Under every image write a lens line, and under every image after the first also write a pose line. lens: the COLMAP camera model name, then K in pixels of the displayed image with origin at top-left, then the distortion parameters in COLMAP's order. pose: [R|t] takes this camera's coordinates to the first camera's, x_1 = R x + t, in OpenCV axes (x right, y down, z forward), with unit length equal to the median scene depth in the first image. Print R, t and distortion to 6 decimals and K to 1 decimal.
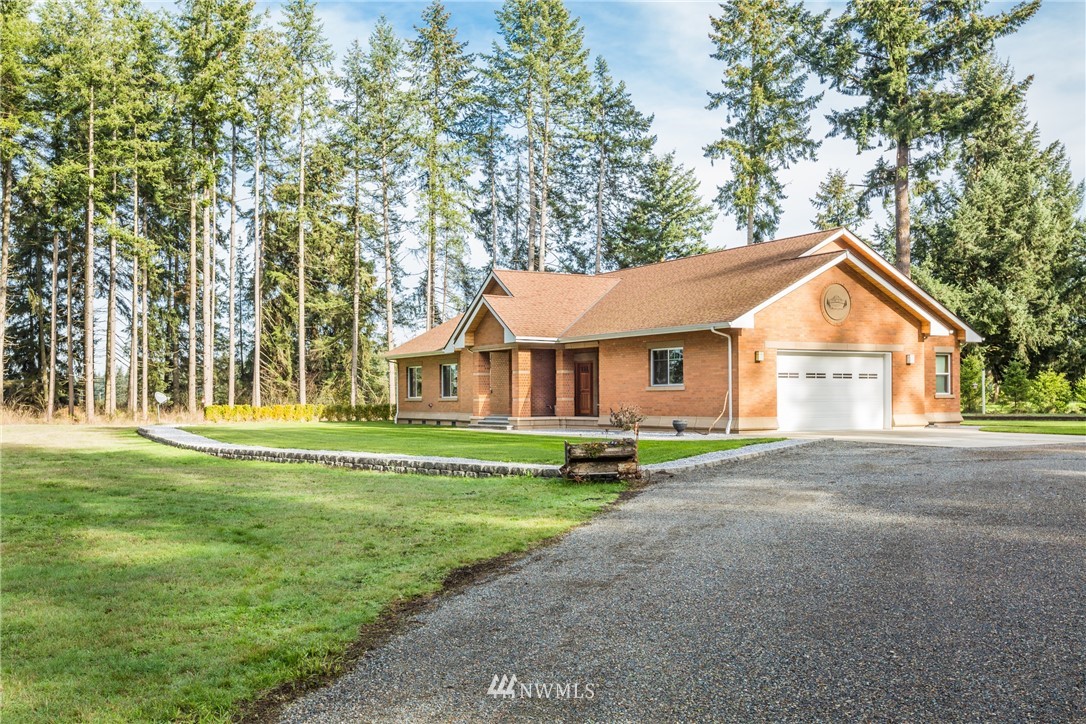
lens RADIAL K [[1206.0, 0, 535.5], [0, 1206.0, 356.9], [0, 0, 1]] dist [0.017588, 0.000000]
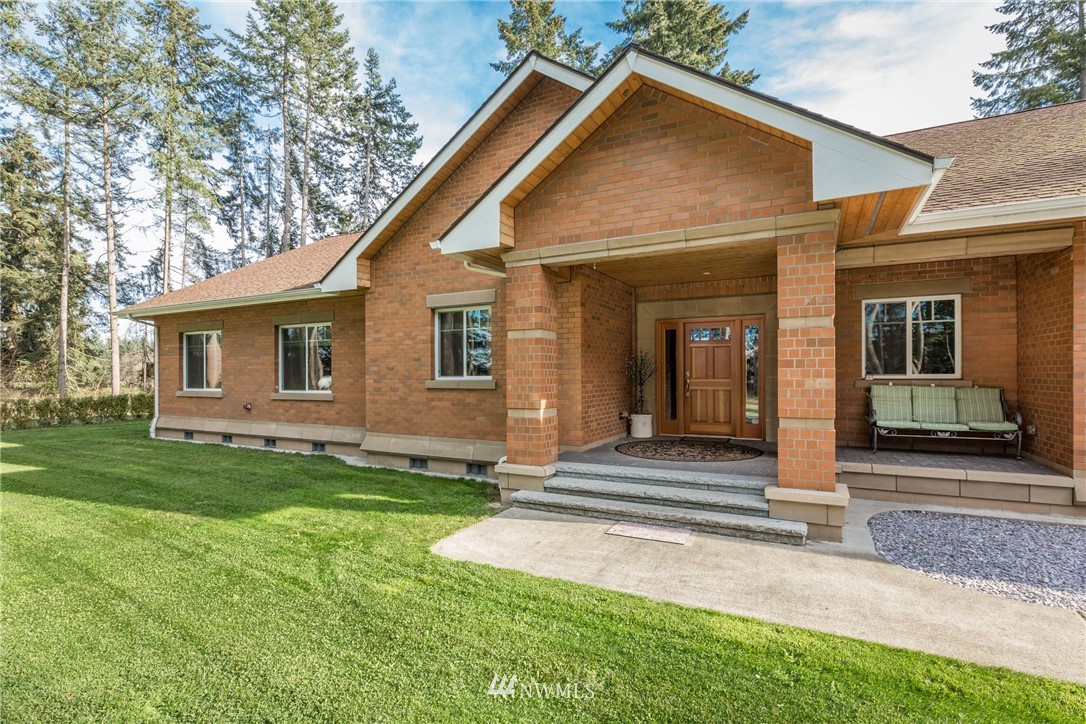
lens RADIAL K [[534.0, 0, 533.6], [0, 534.0, 369.0], [0, 0, 1]] dist [-0.003562, 0.000333]
pose [[0.843398, 0.001306, 0.537287, -0.067361], [-0.016492, 0.999589, 0.023458, 0.010880], [-0.537035, -0.028646, 0.843073, 0.477493]]
